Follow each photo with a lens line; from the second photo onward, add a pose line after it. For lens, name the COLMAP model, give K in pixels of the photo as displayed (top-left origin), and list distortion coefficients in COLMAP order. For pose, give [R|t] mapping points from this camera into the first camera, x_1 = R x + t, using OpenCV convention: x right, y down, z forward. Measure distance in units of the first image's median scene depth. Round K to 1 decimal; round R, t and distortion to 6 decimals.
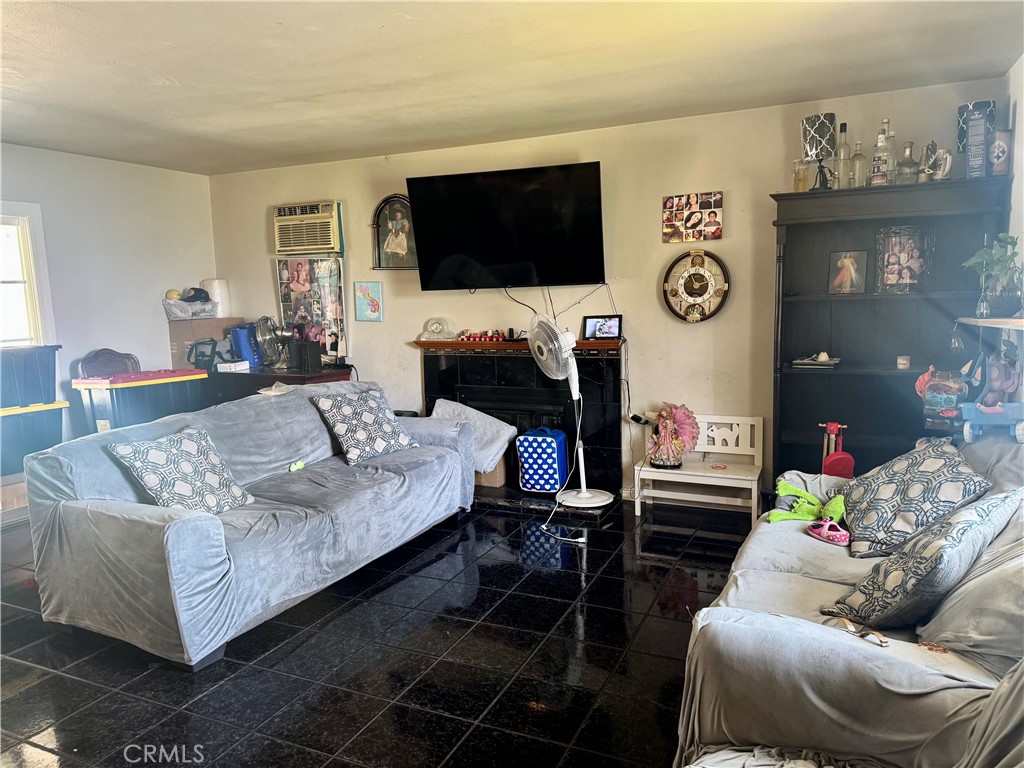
lens RADIAL K [[718.9, 0, 511.6], [0, 718.9, 386.7], [0, 0, 1]] dist [0.070832, -0.095957]
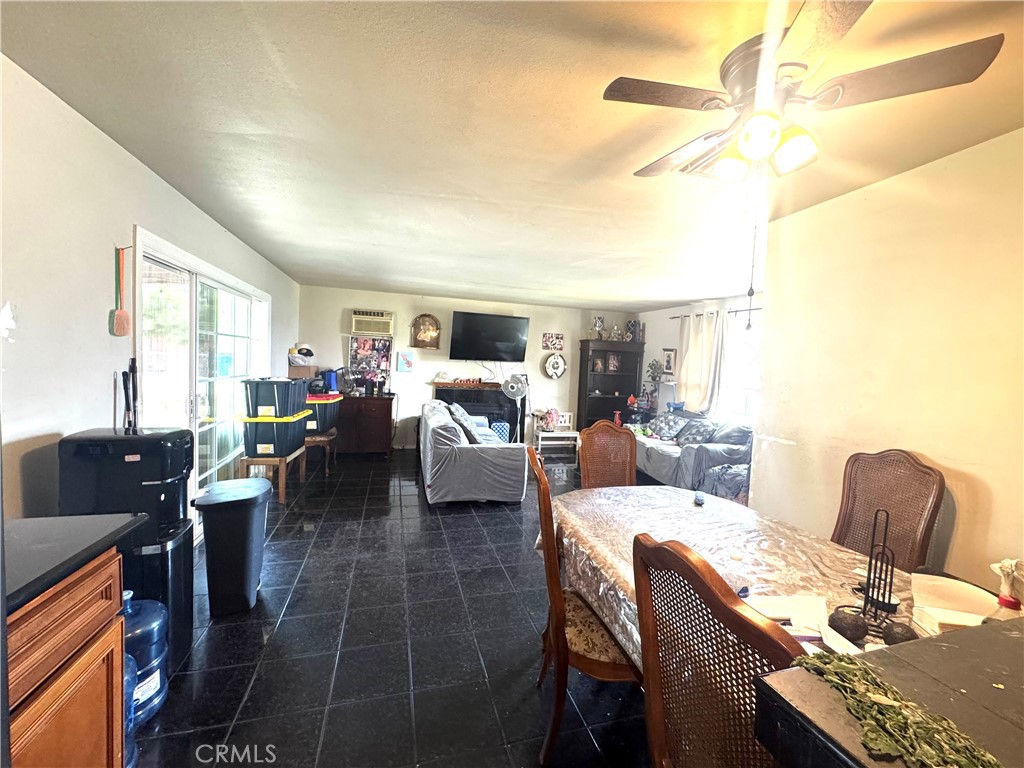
lens RADIAL K [[411.7, 0, 511.1], [0, 411.7, 381.9], [0, 0, 1]] dist [-0.001678, -0.000082]
pose [[0.763025, 0.032915, 0.645531, -0.875552], [0.017281, 0.997307, -0.071279, 0.031801], [-0.646138, 0.065543, 0.760401, -0.094539]]
